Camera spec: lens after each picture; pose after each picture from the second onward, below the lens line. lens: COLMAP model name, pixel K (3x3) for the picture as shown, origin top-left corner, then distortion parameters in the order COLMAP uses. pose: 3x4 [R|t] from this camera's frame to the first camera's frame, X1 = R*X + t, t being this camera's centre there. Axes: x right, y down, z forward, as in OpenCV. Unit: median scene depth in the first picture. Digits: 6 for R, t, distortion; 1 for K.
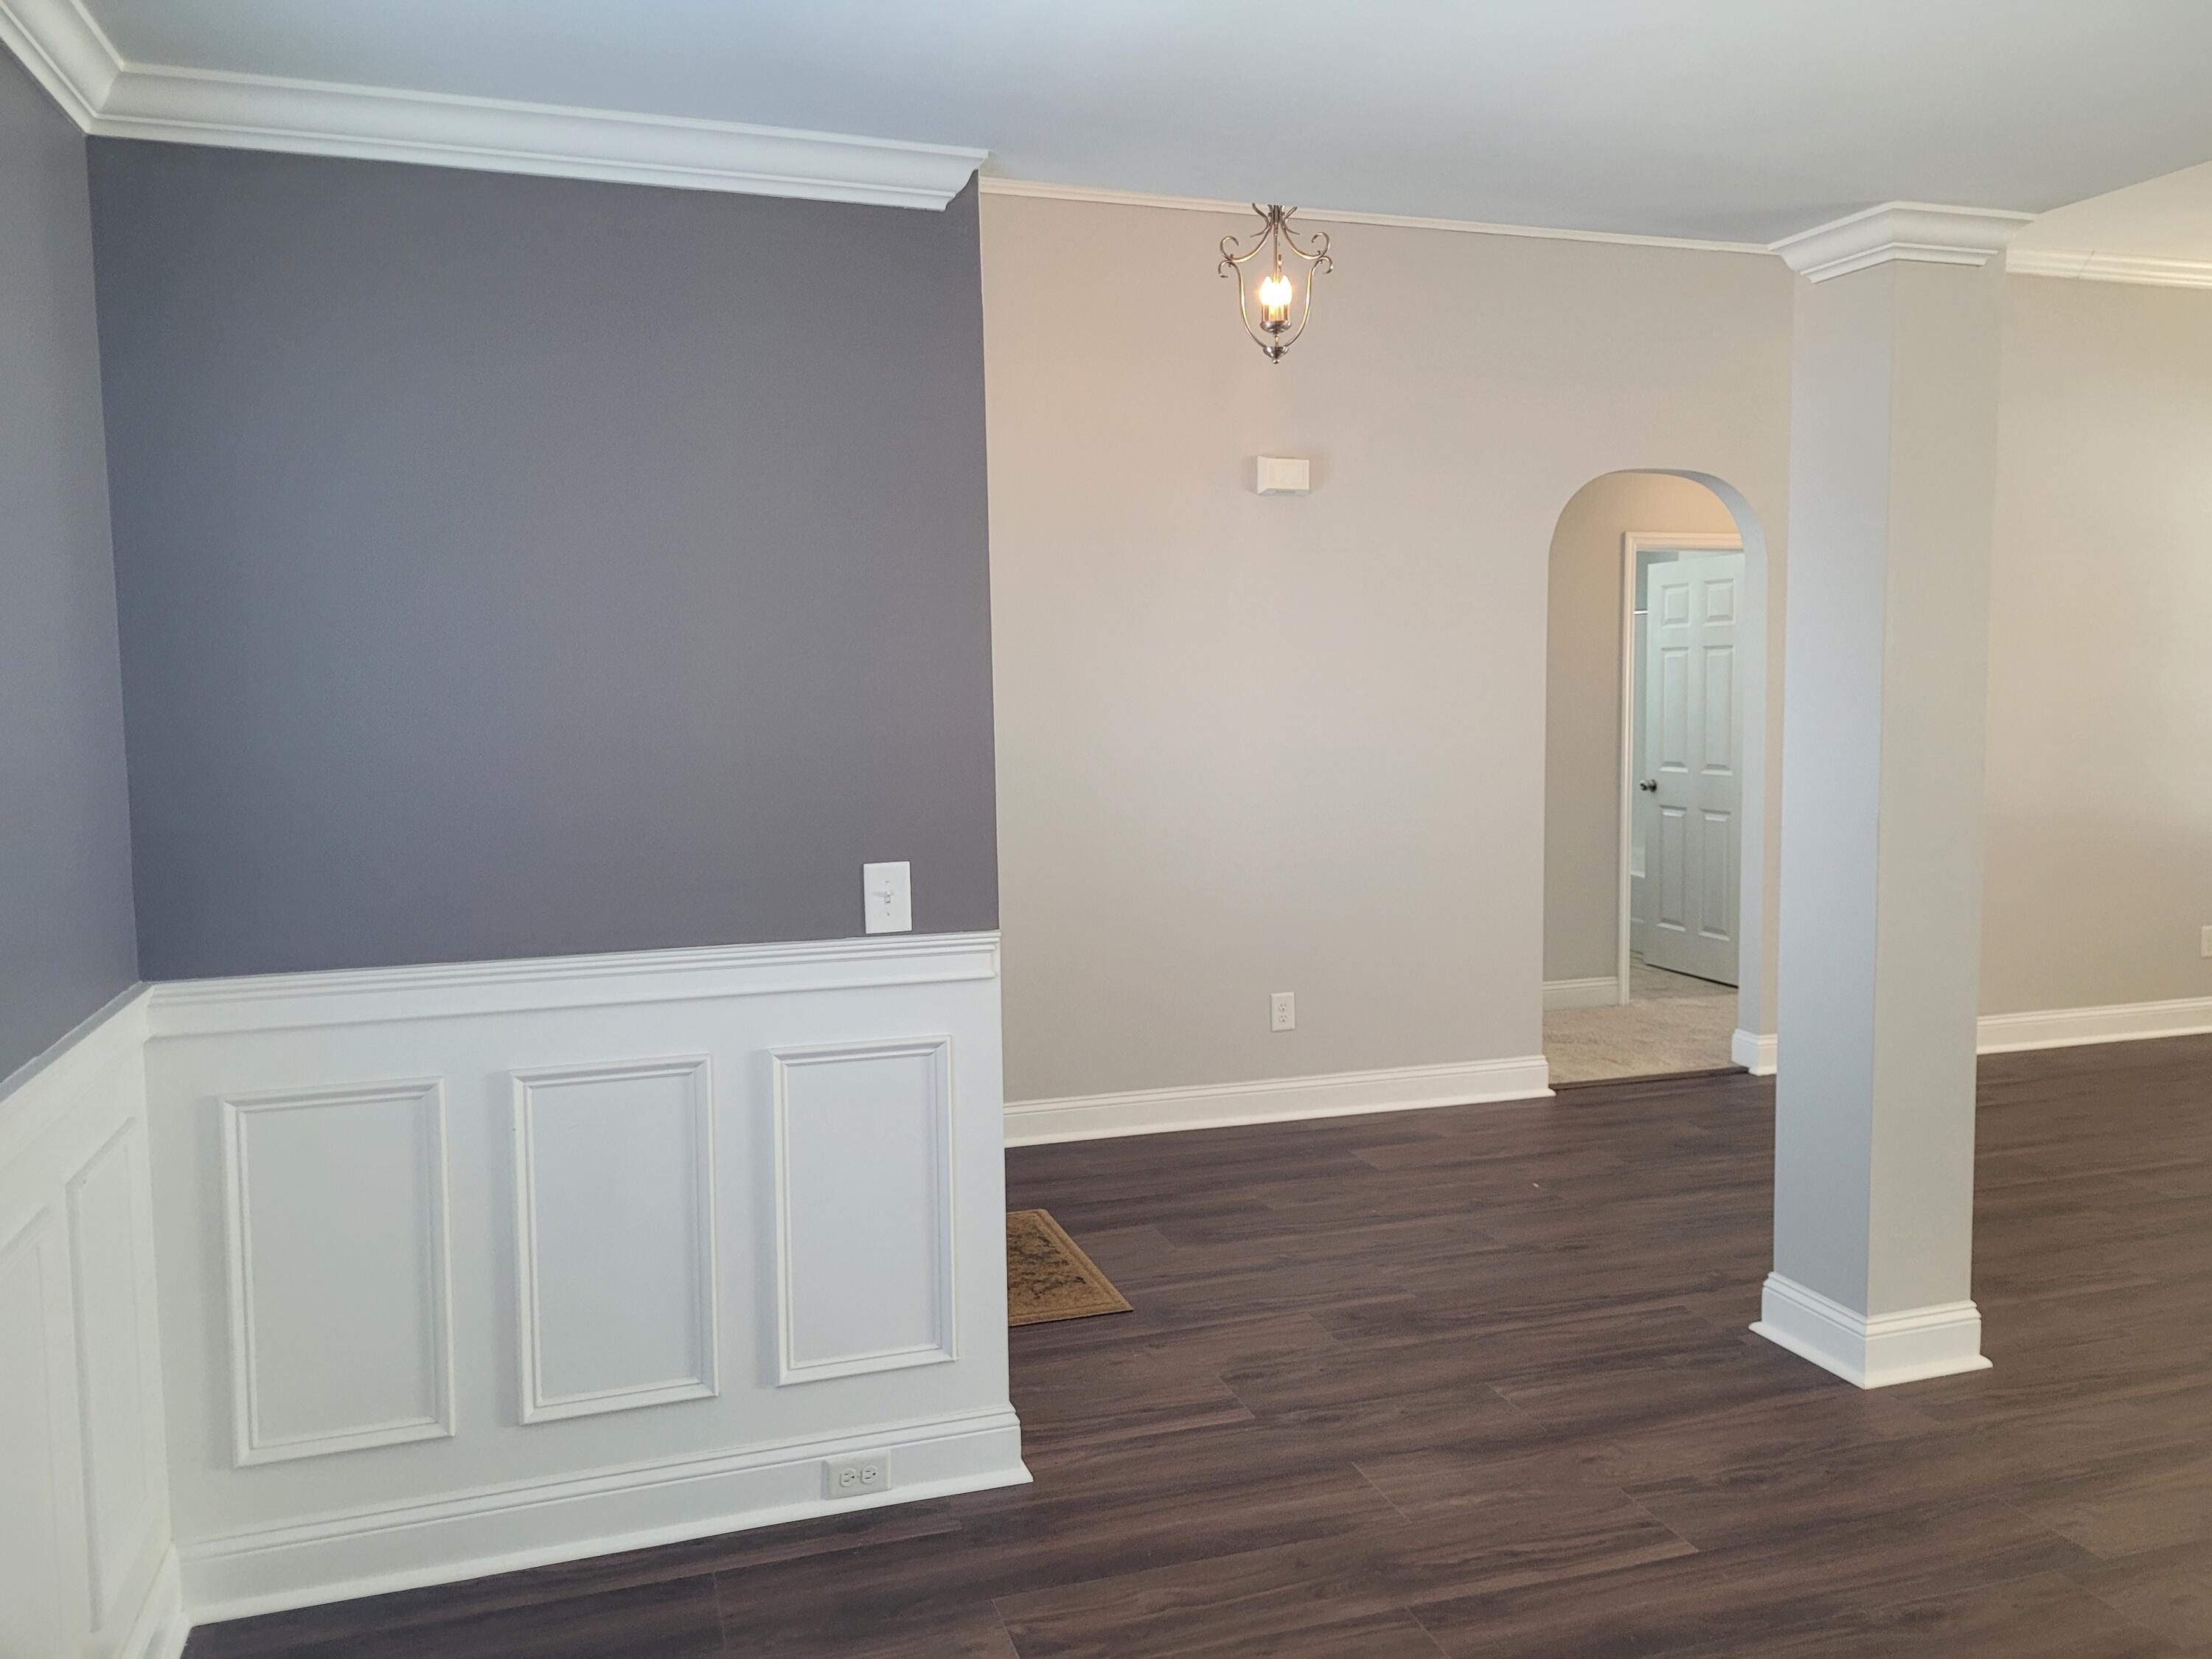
lens RADIAL K [[1671.0, 0, 1120.0], [0, 1671.0, 810.8], [0, 0, 1]] dist [0.049882, -0.030366]
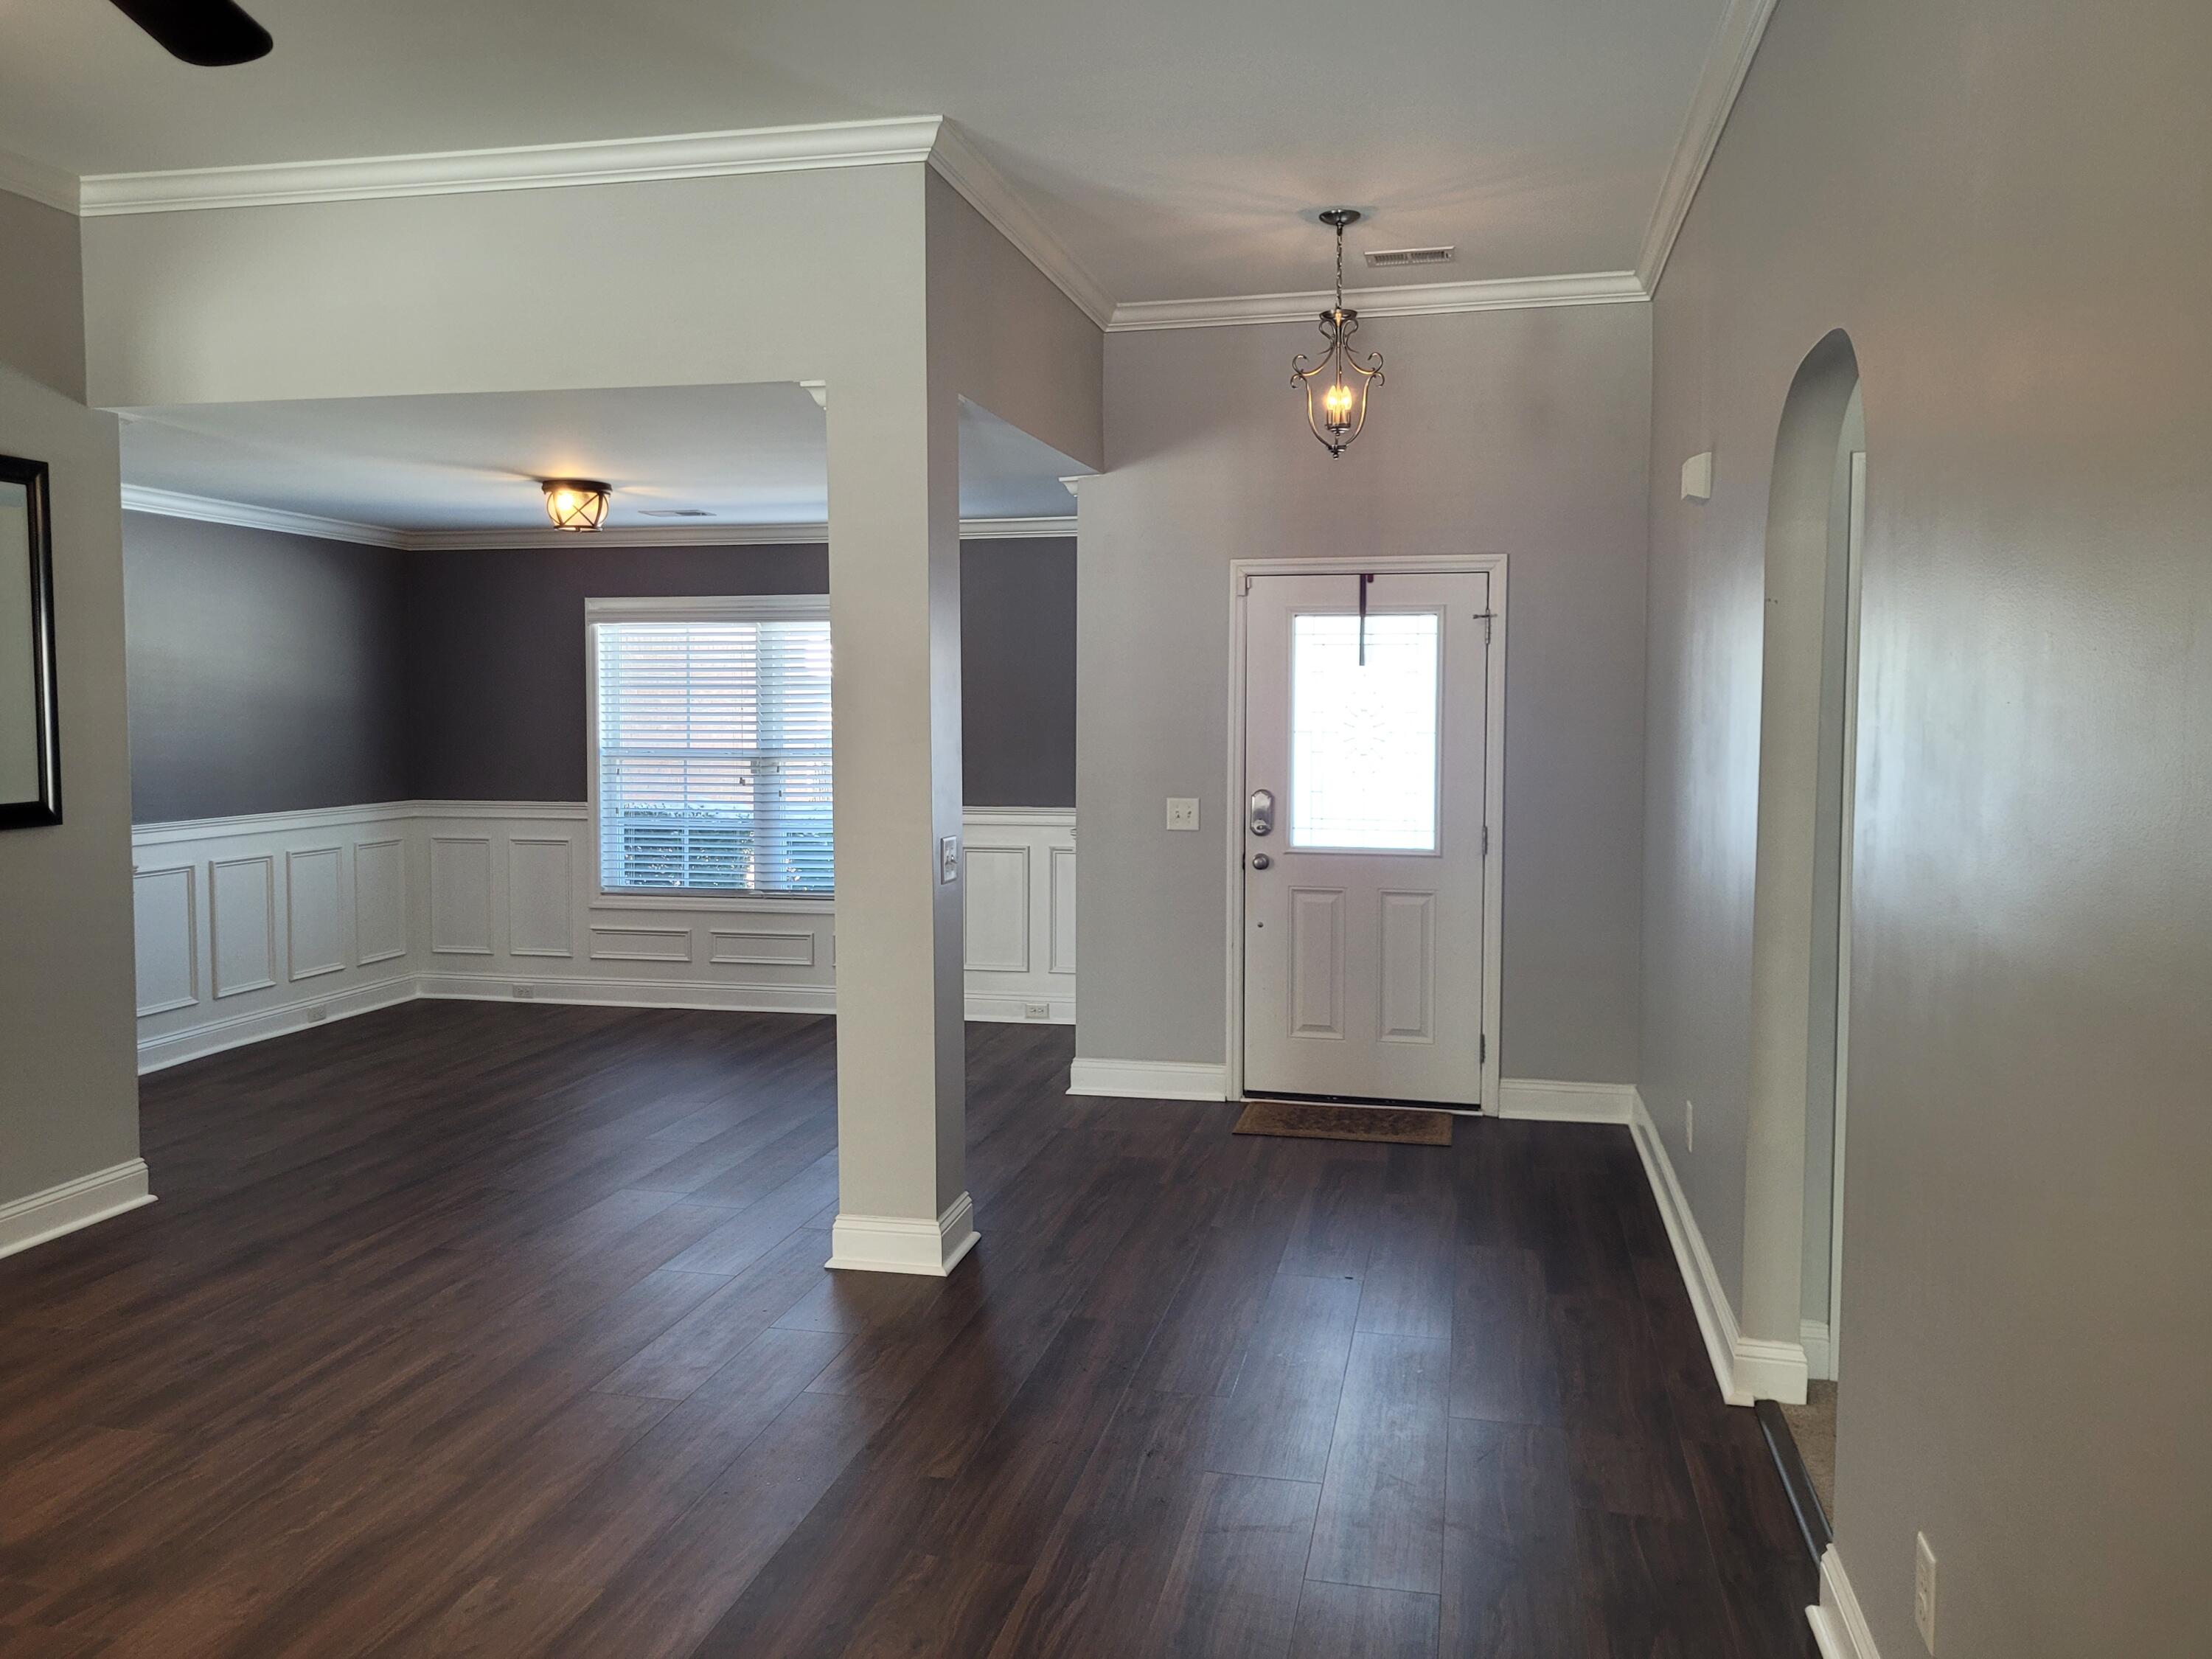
lens RADIAL K [[1671.0, 0, 1098.6], [0, 1671.0, 796.2], [0, 0, 1]] dist [0.049882, -0.030366]
pose [[-0.519369, 0.052506, -0.852936, 2.042222], [-0.069667, 0.992187, 0.103500, -0.230512], [0.851706, 0.113176, -0.511653, 2.503049]]
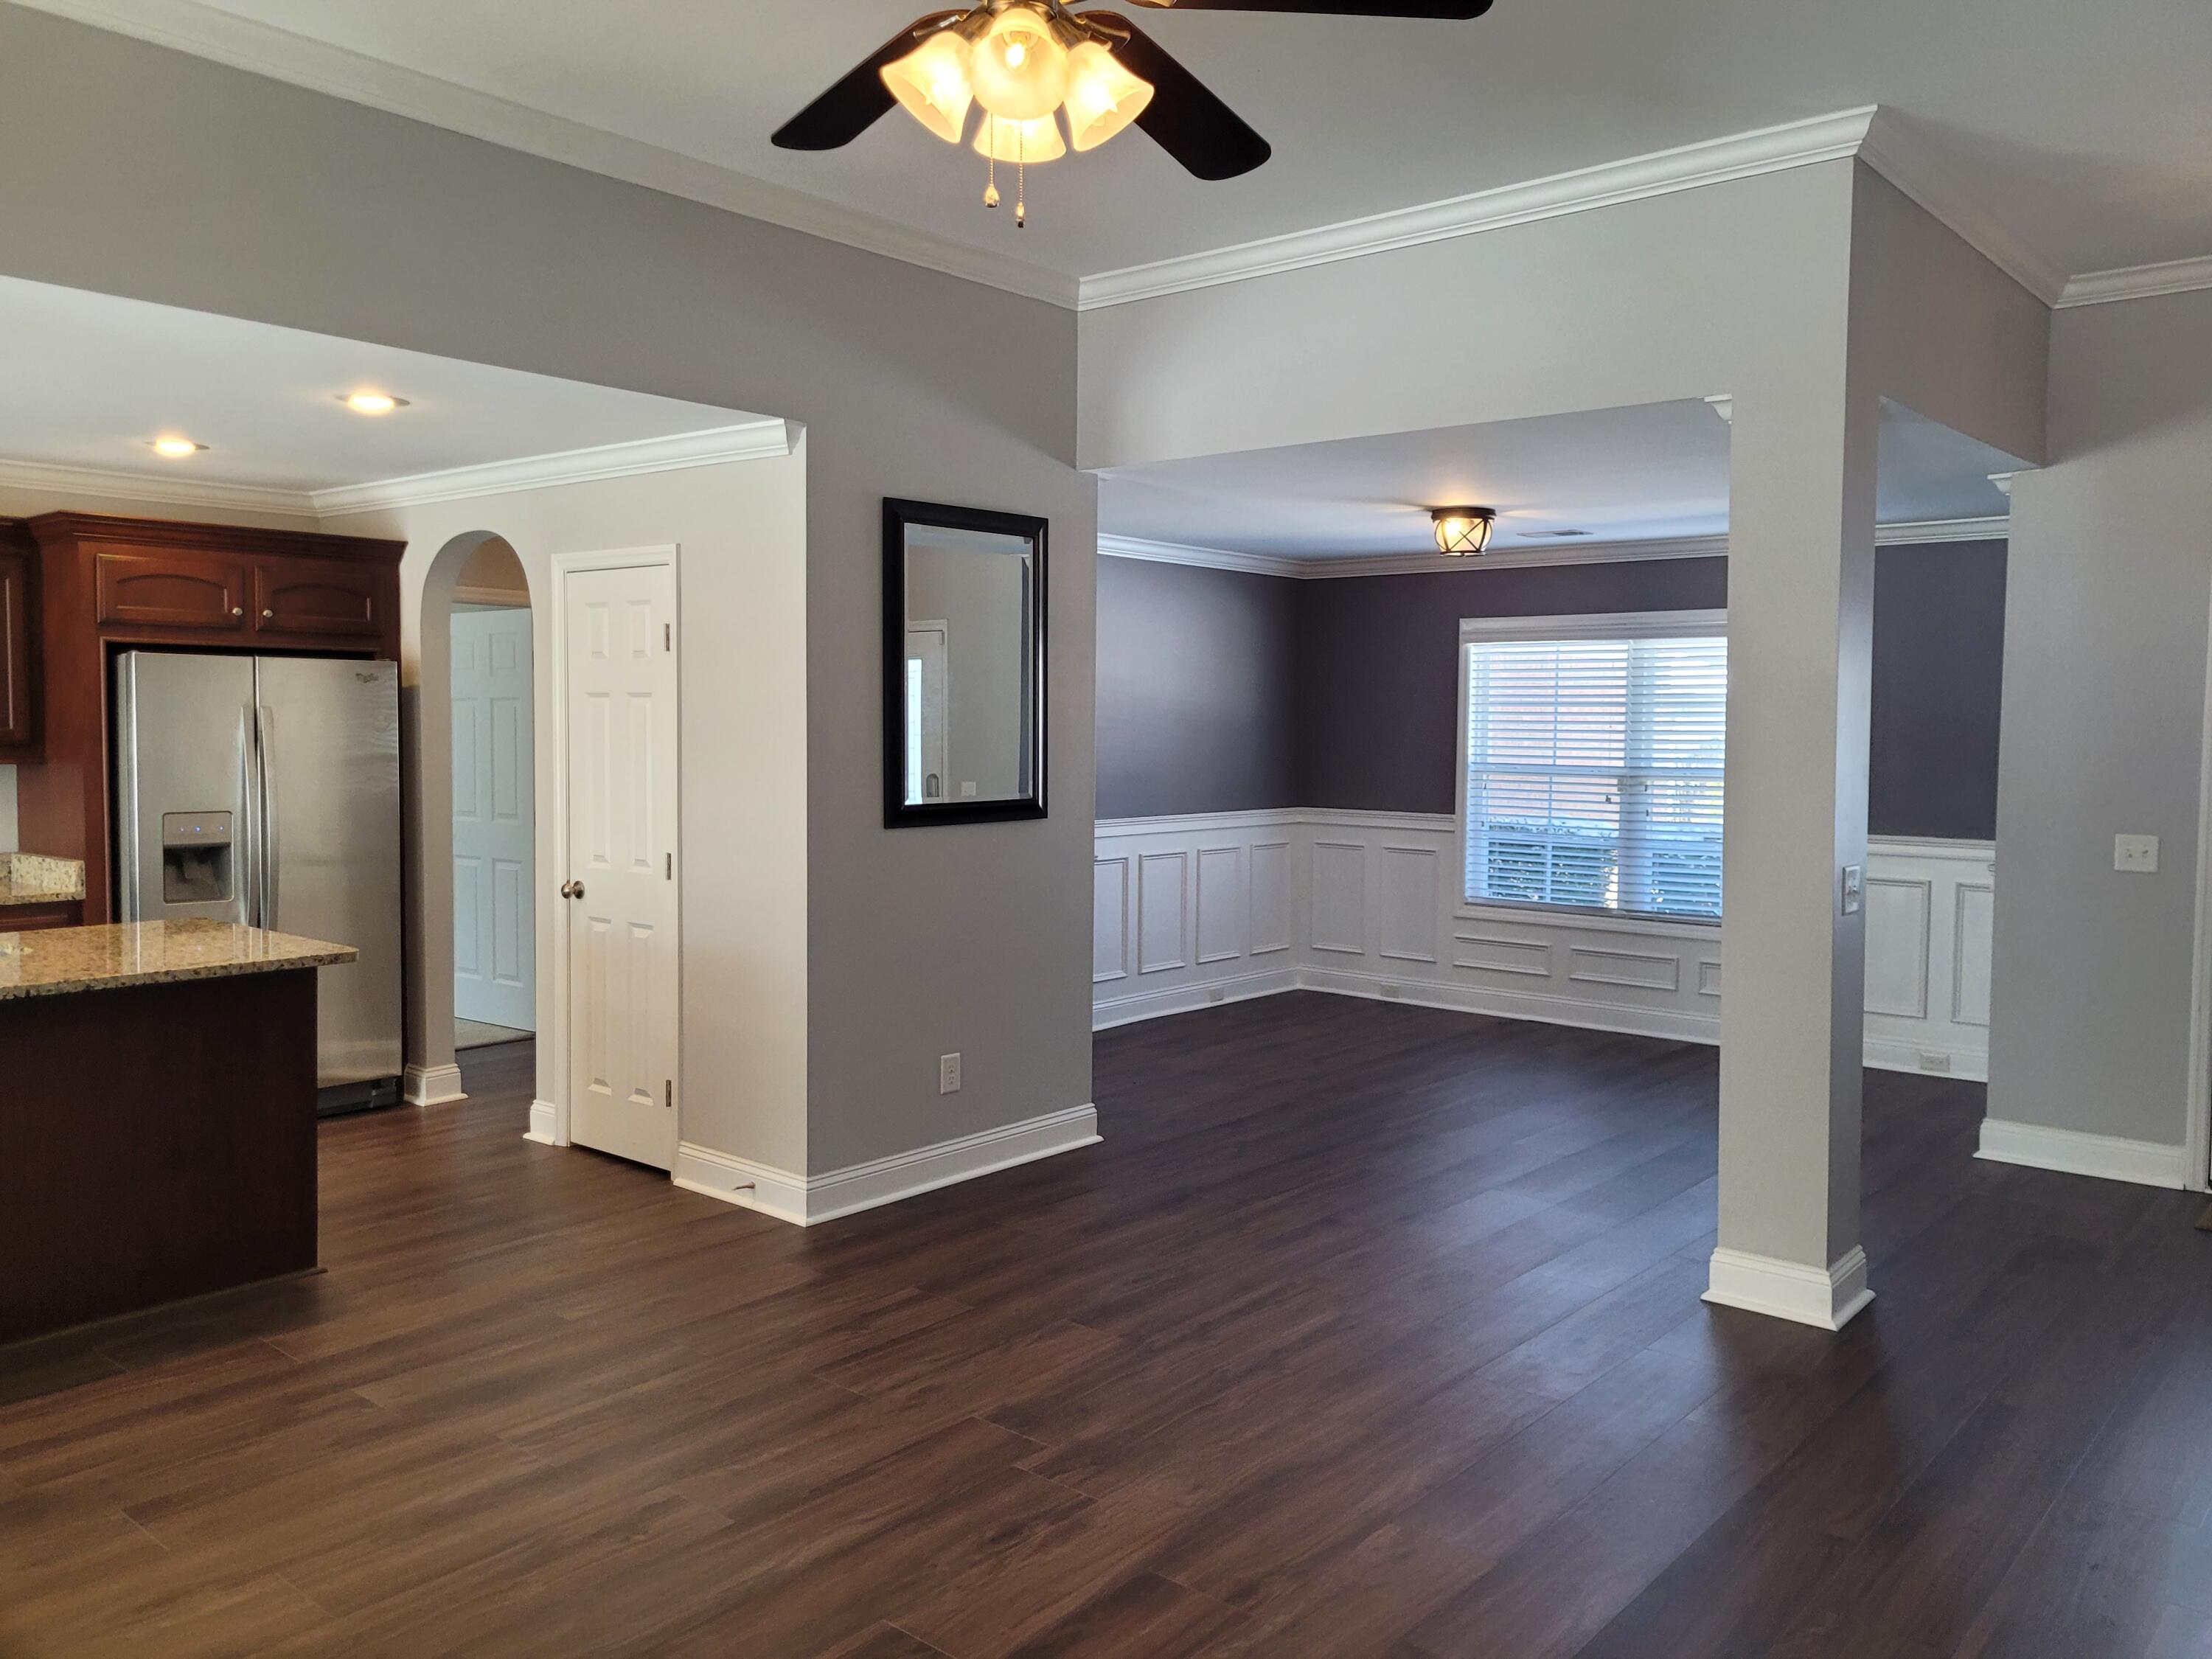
lens RADIAL K [[1671.0, 0, 1130.4], [0, 1671.0, 794.3], [0, 0, 1]] dist [0.049882, -0.030366]
pose [[-0.852792, 0.021728, -0.521798, 2.106974], [-0.049146, 0.991362, 0.121601, -0.233160], [0.519933, 0.129345, -0.844358, 2.503771]]
